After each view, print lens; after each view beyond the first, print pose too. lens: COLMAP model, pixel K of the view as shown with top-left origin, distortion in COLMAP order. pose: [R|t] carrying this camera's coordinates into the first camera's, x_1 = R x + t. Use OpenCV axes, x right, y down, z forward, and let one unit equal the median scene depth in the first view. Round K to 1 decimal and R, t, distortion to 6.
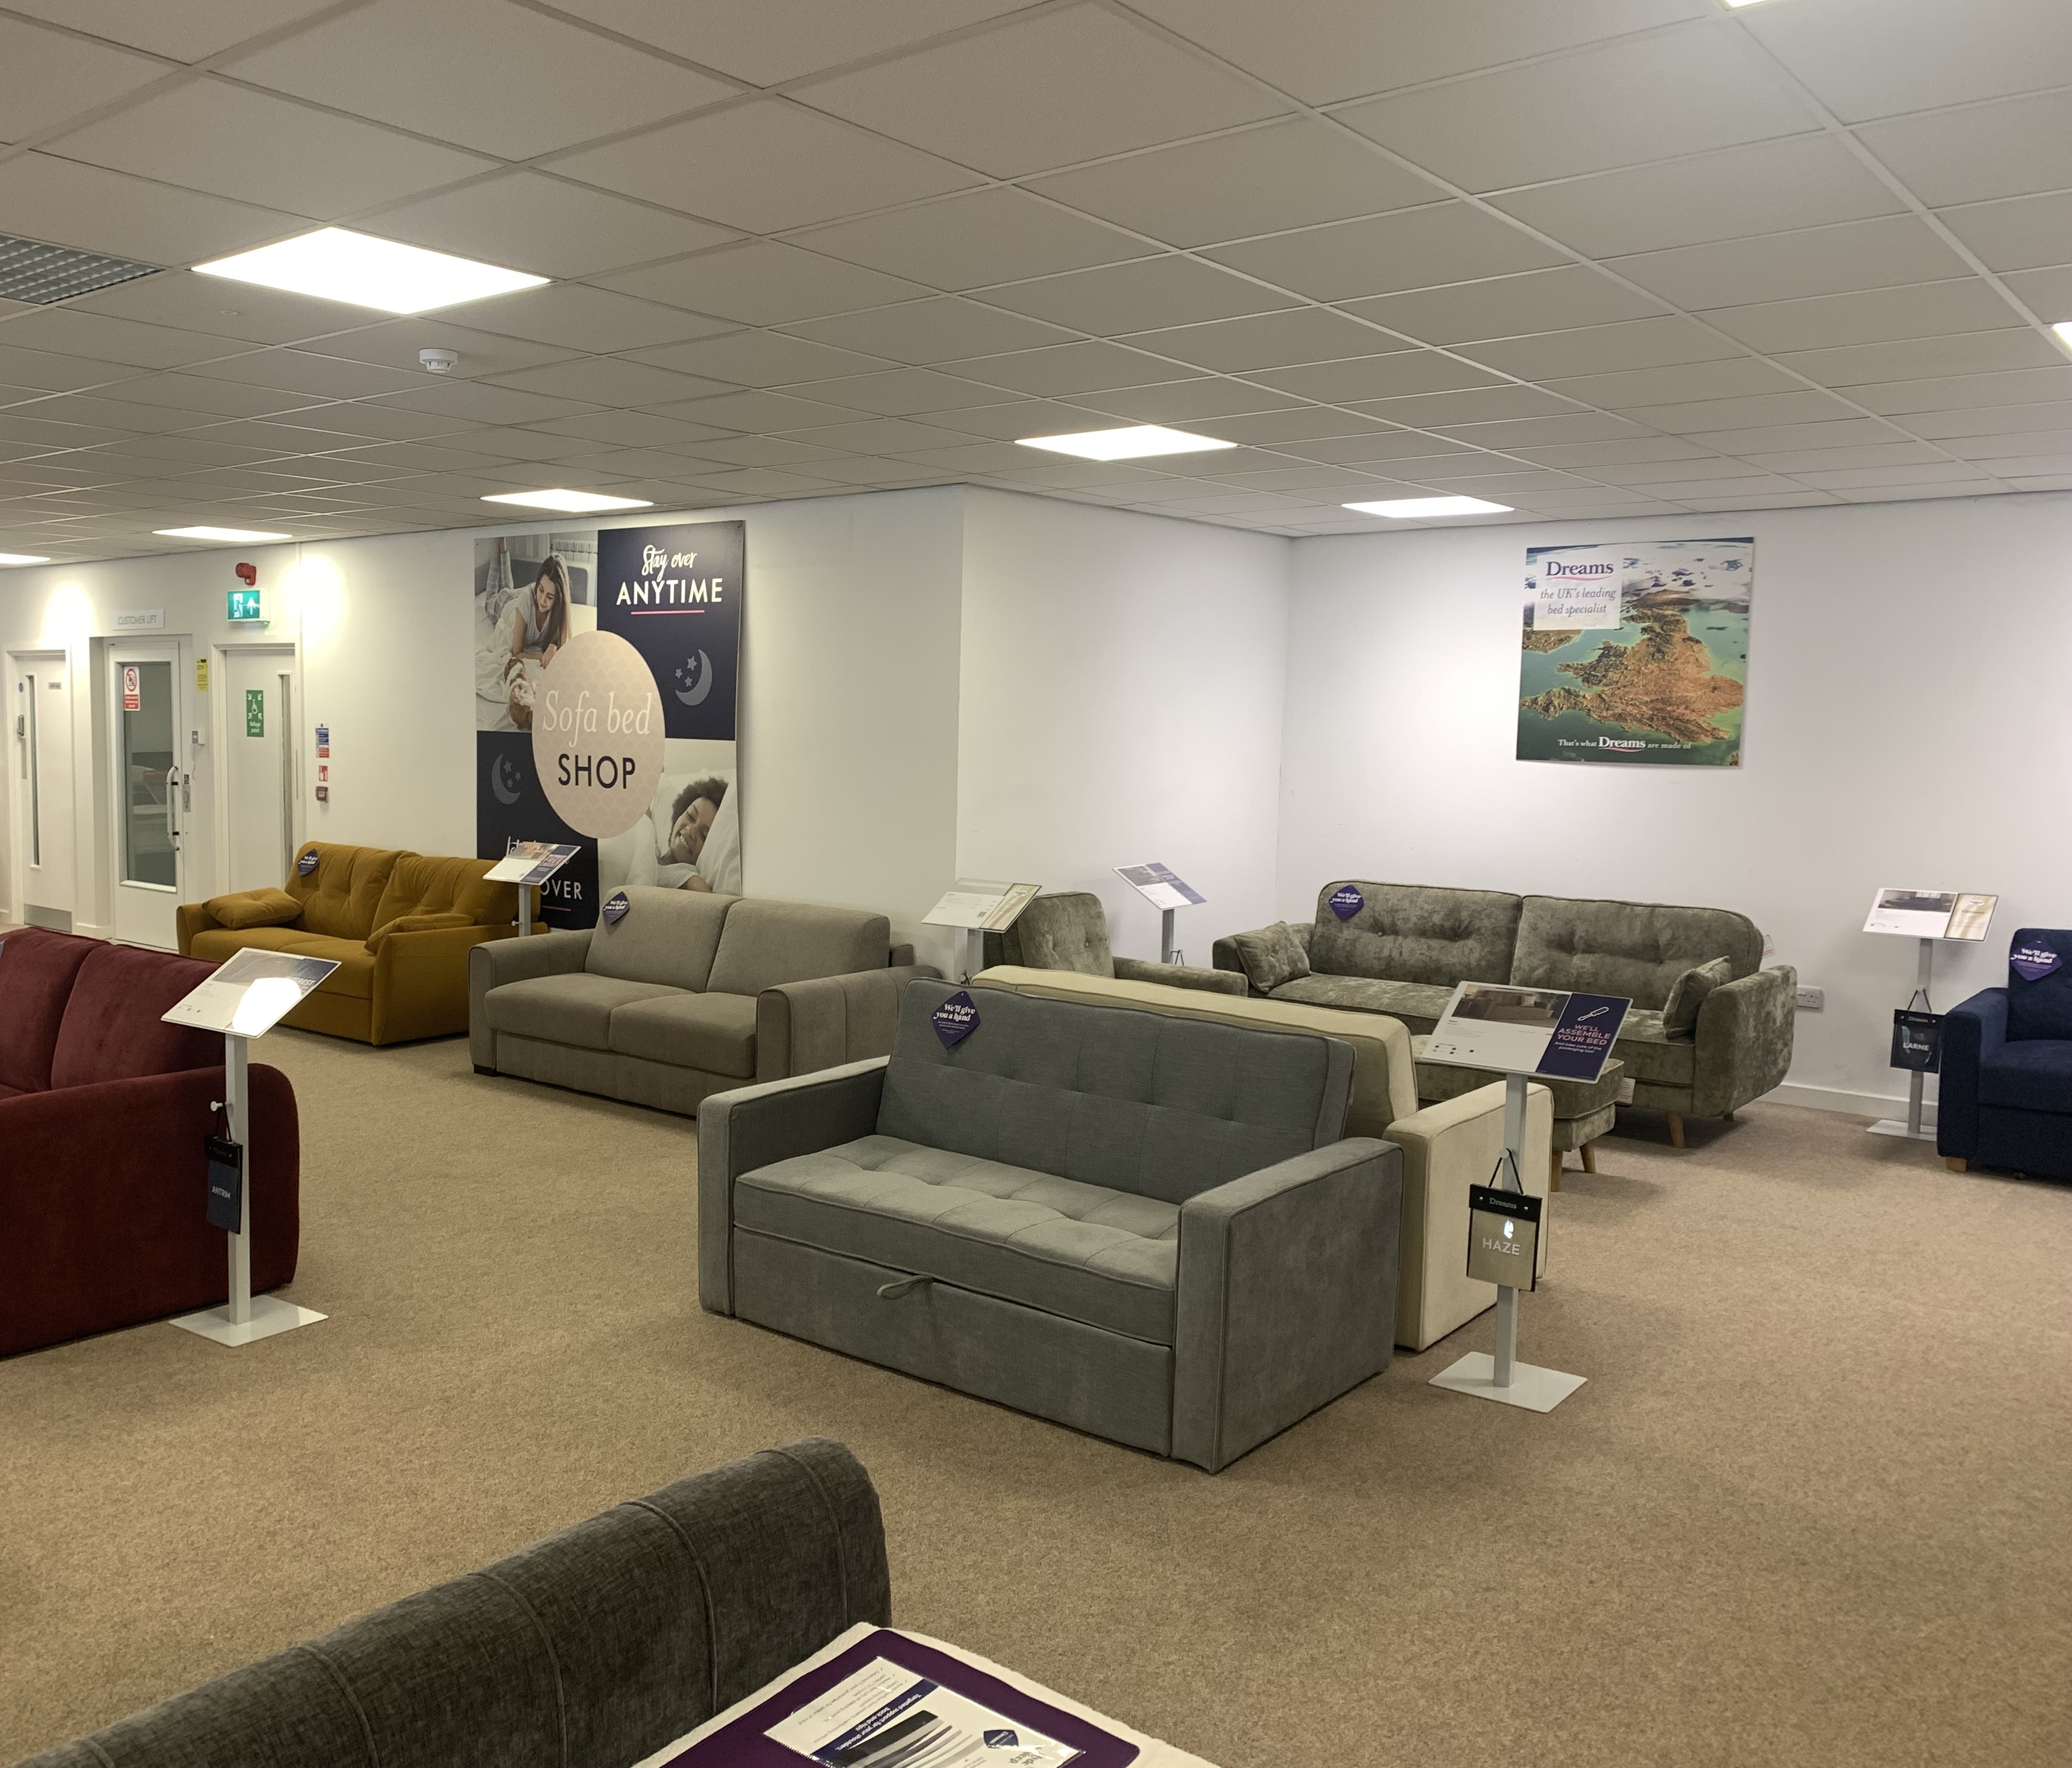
lens RADIAL K [[1784.1, 0, 823.0], [0, 1784.1, 887.8], [0, 0, 1]] dist [0.098636, -0.162664]
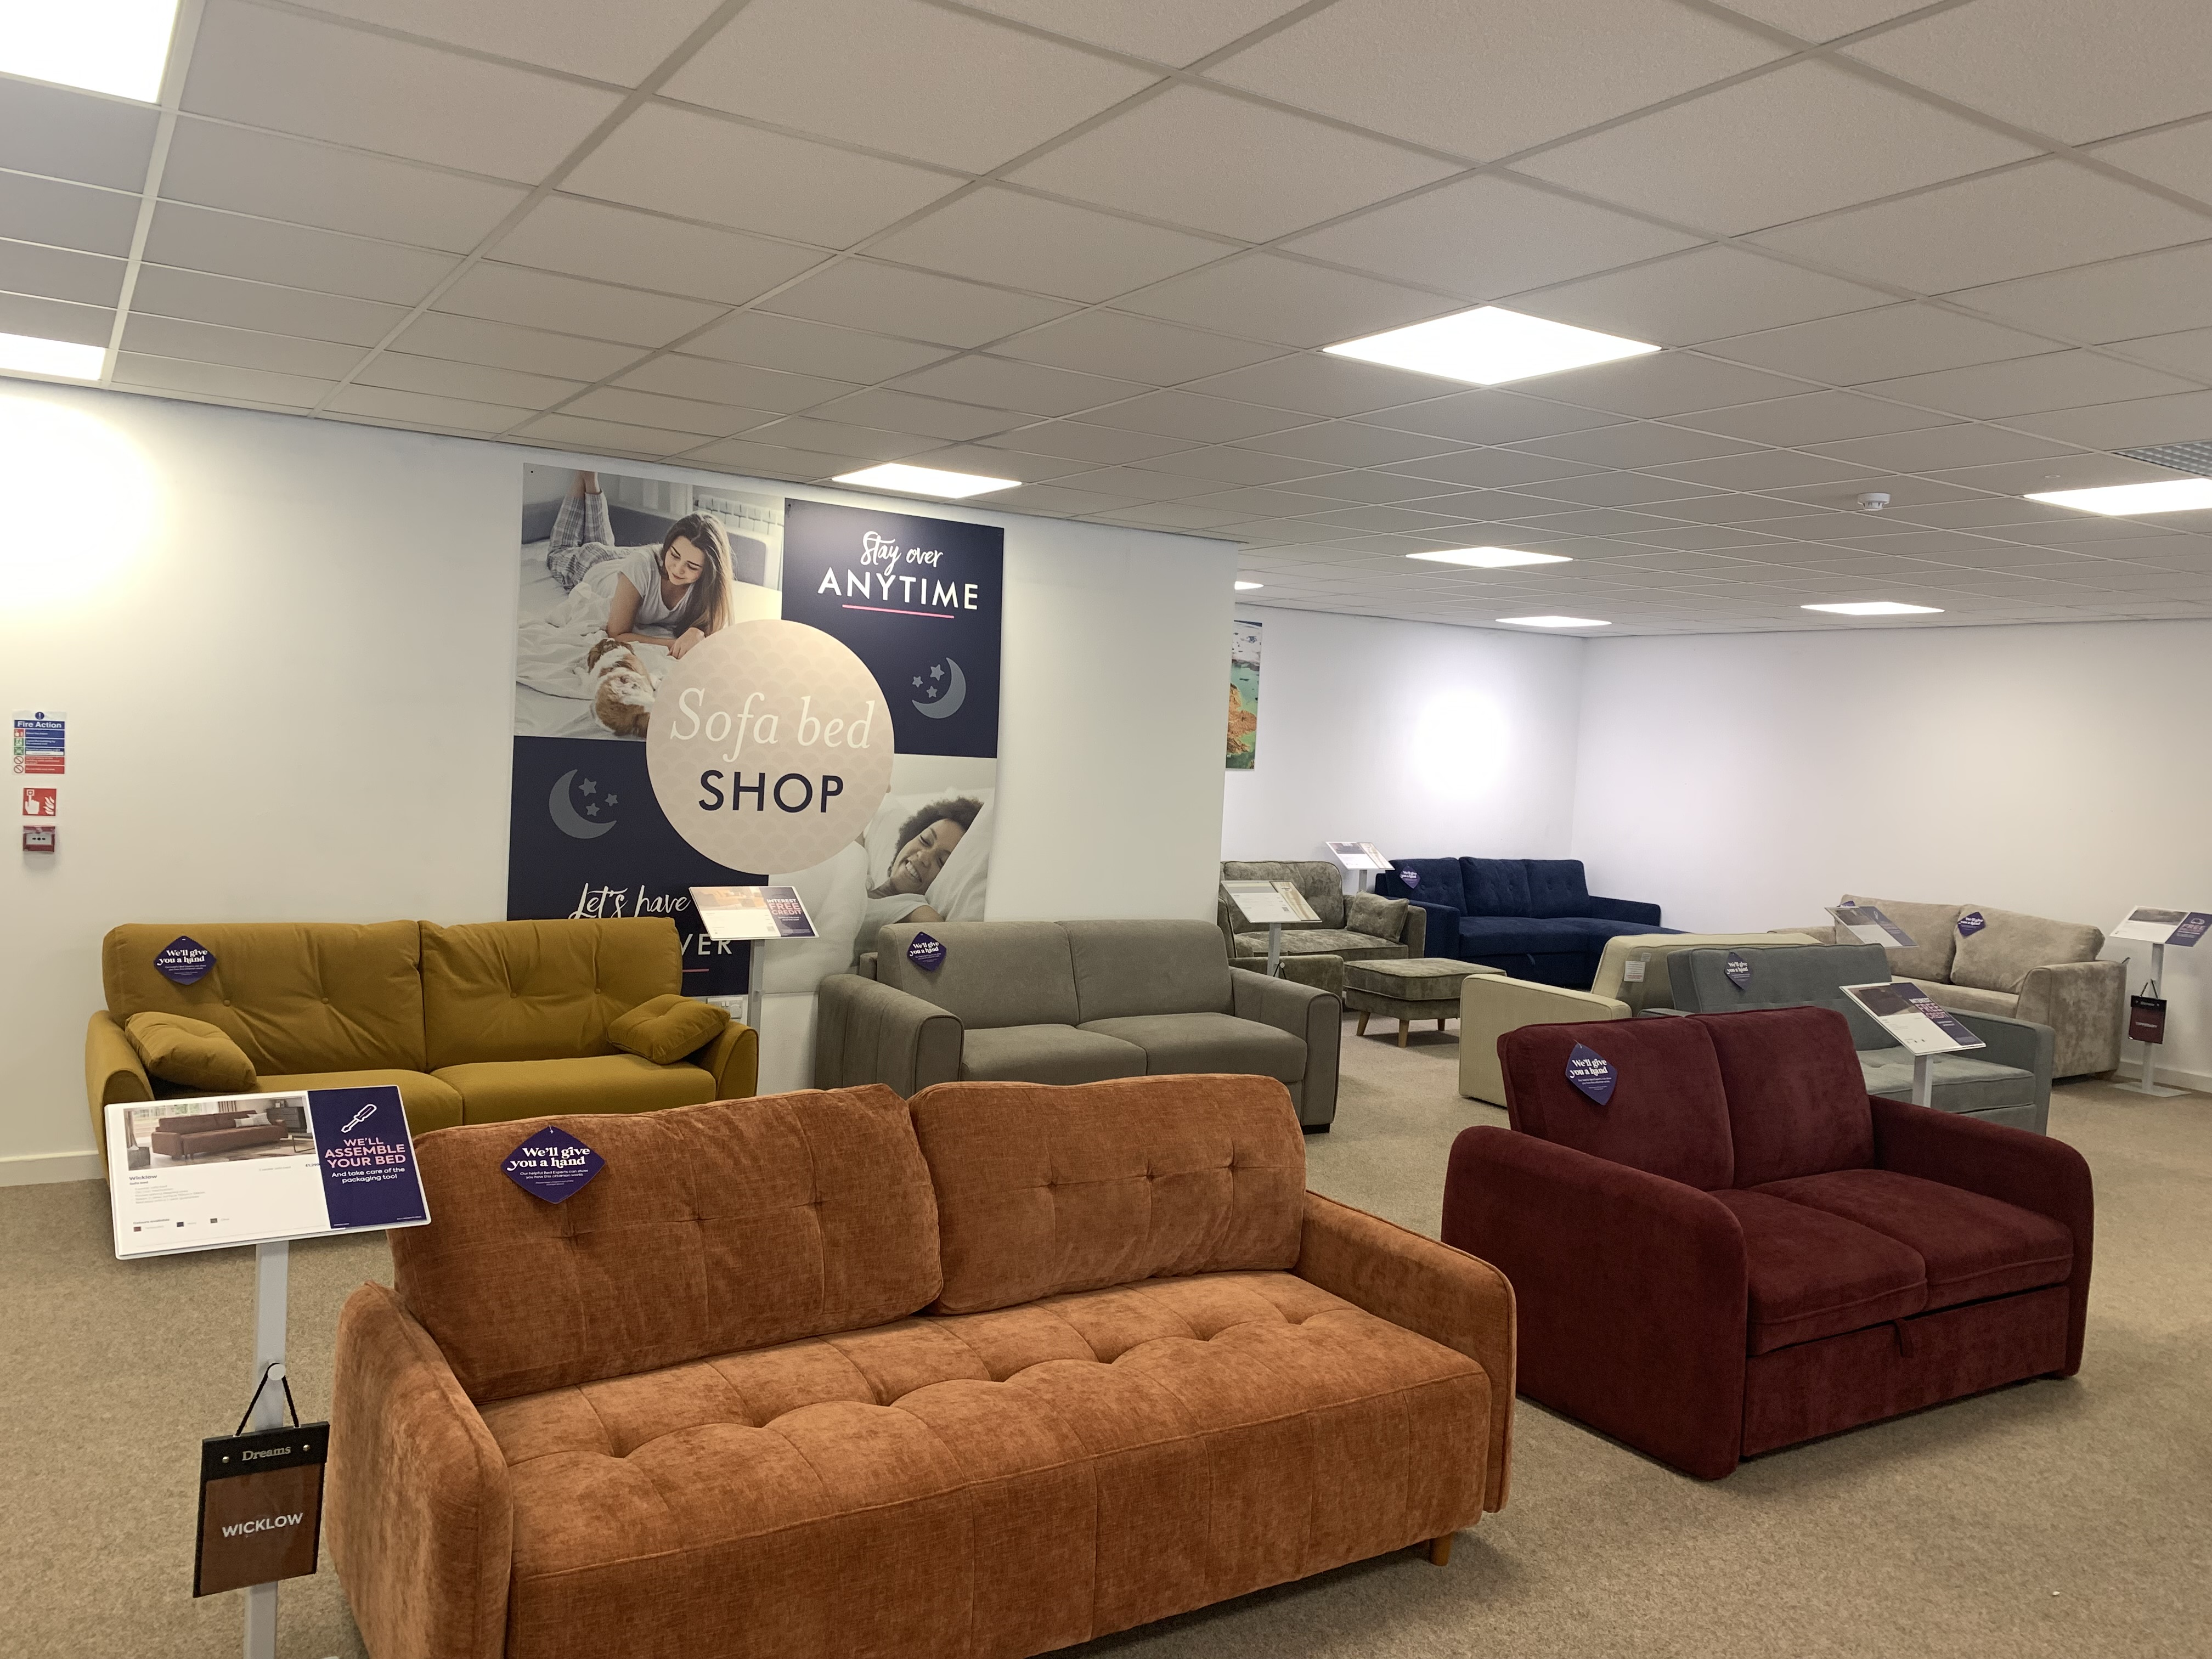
lens RADIAL K [[1692.0, 0, 1106.0], [0, 1692.0, 829.5], [0, 0, 1]] dist [0.107242, -0.173167]
pose [[0.277814, -0.053167, 0.959162, -0.883392], [0.047591, 0.998003, 0.041535, -0.078238], [-0.959455, 0.034109, 0.279789, 0.684662]]
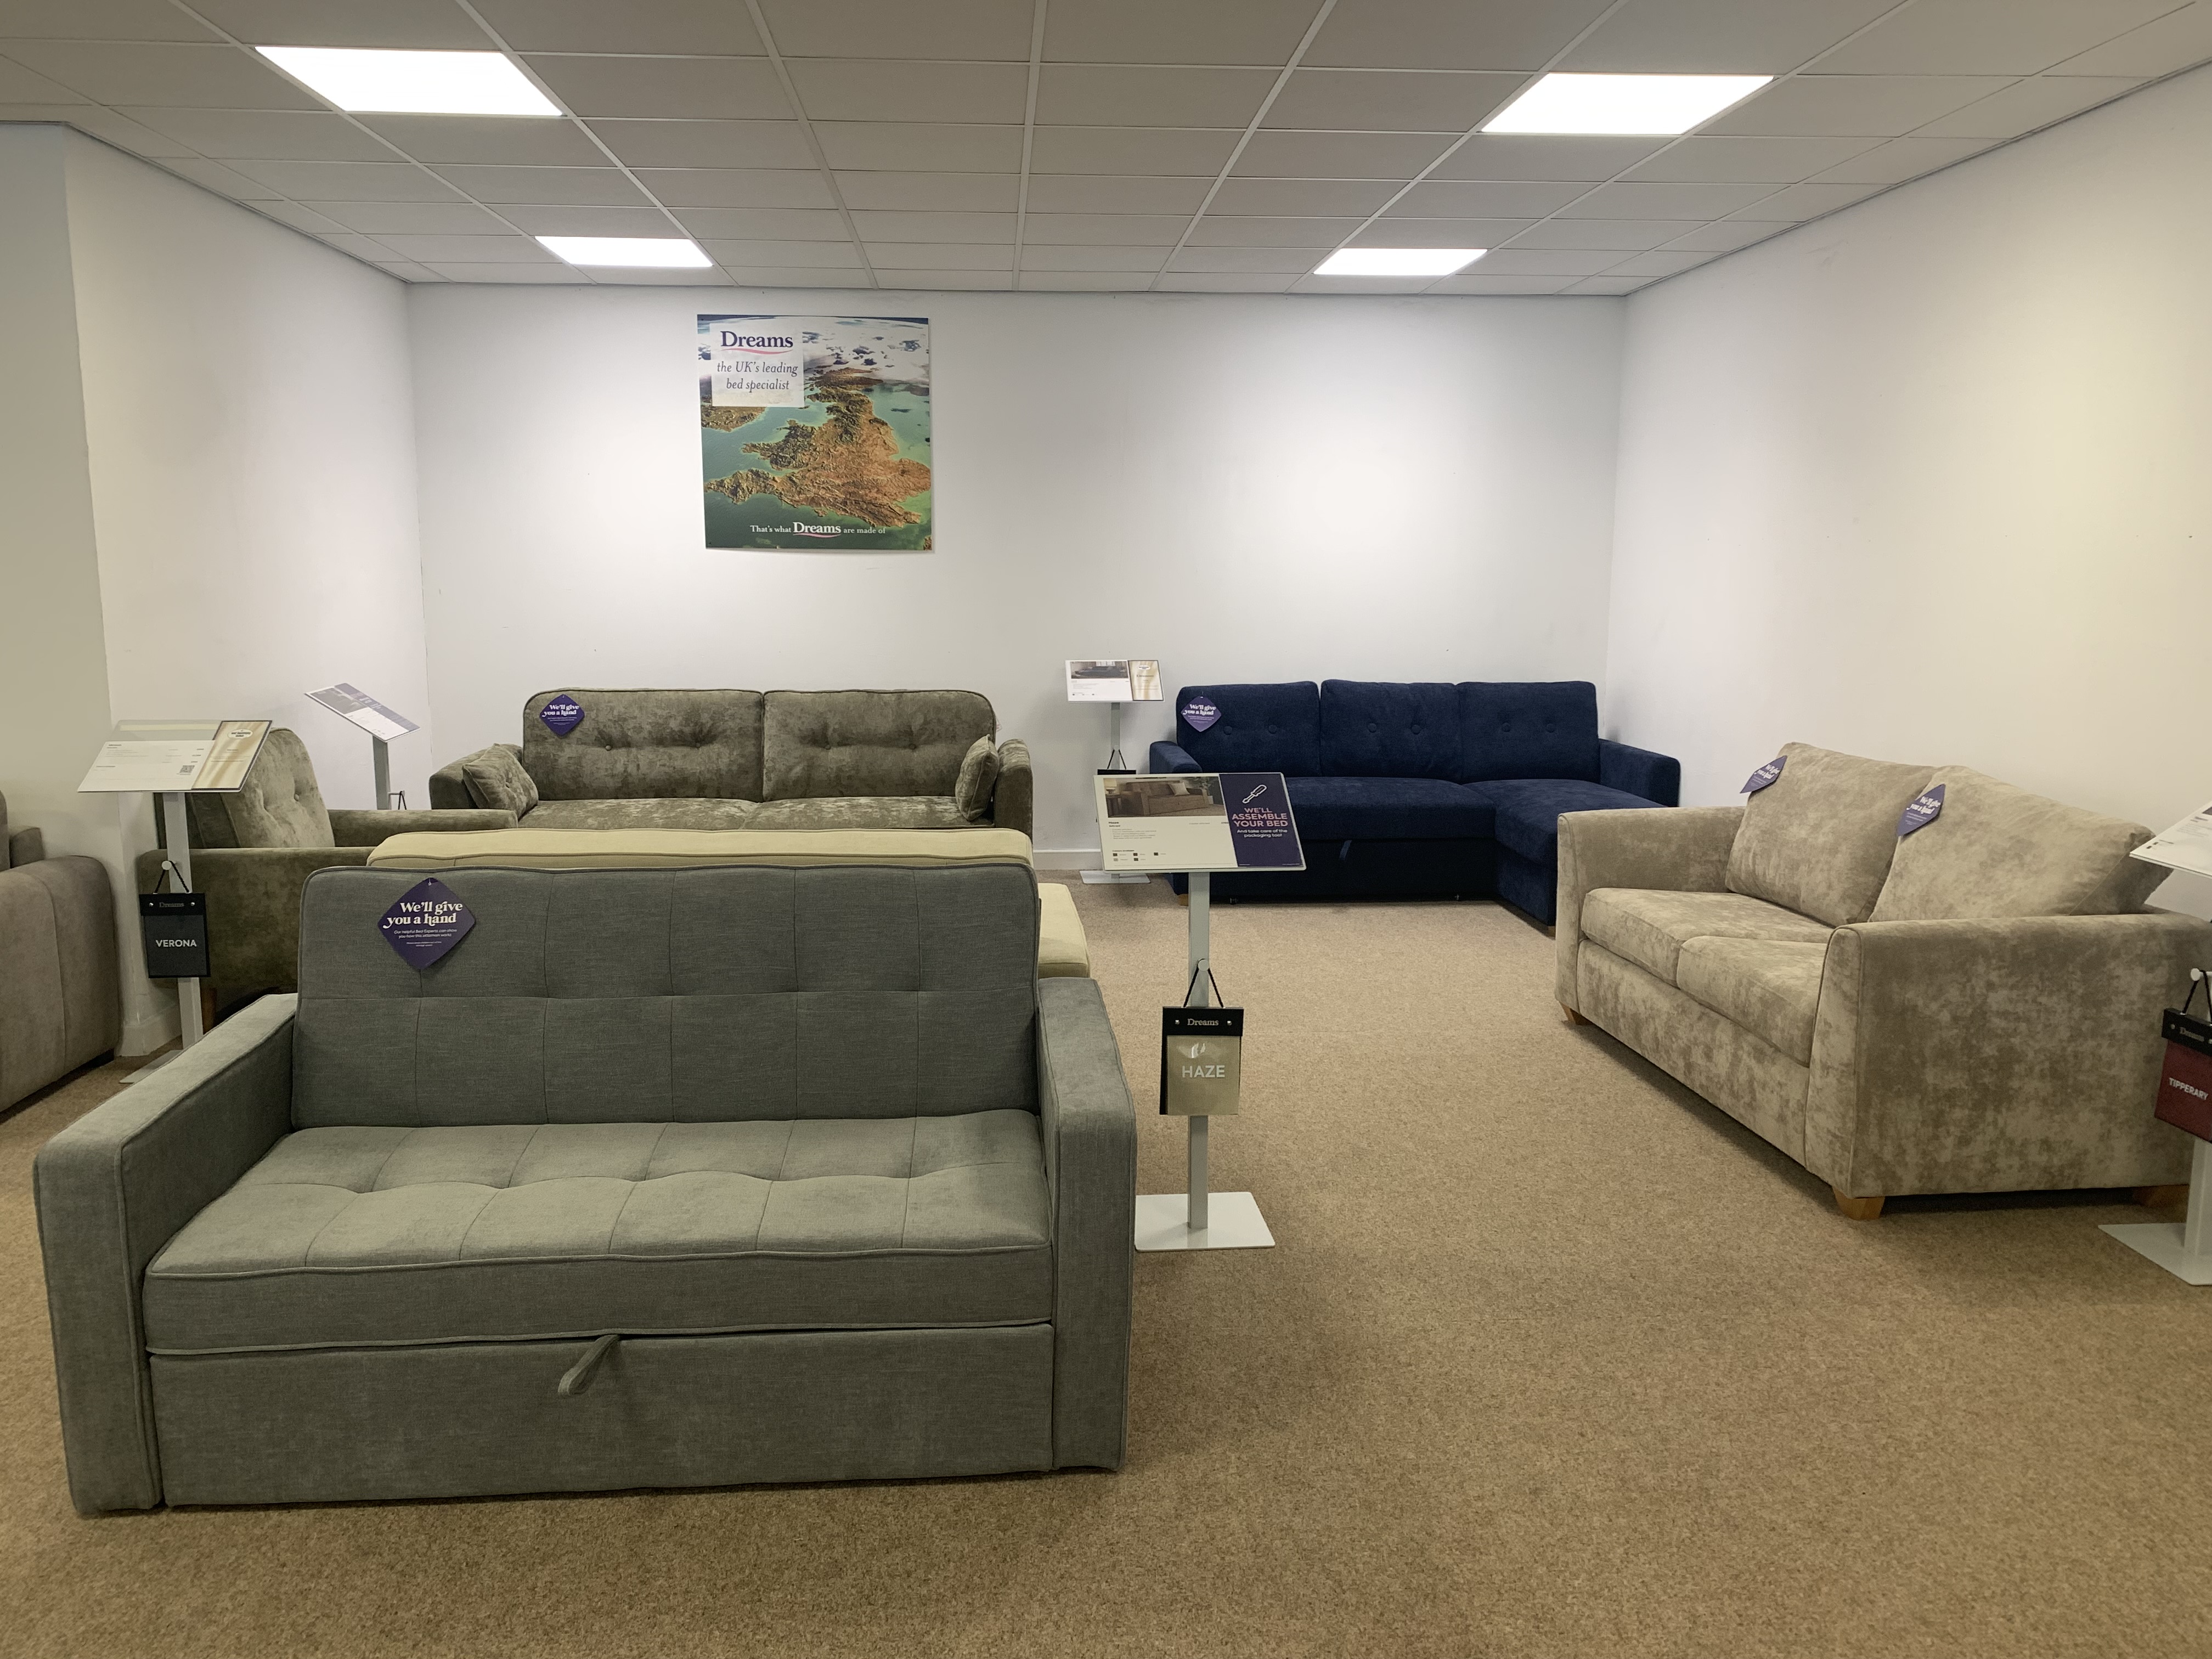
lens RADIAL K [[1692.0, 0, 1106.0], [0, 1692.0, 829.5], [0, 0, 1]] dist [0.107242, -0.173167]
pose [[0.698435, -0.129029, 0.703946, -0.114919], [0.077093, 0.991454, 0.105238, -0.003845], [-0.711509, -0.019232, 0.702414, 0.242631]]
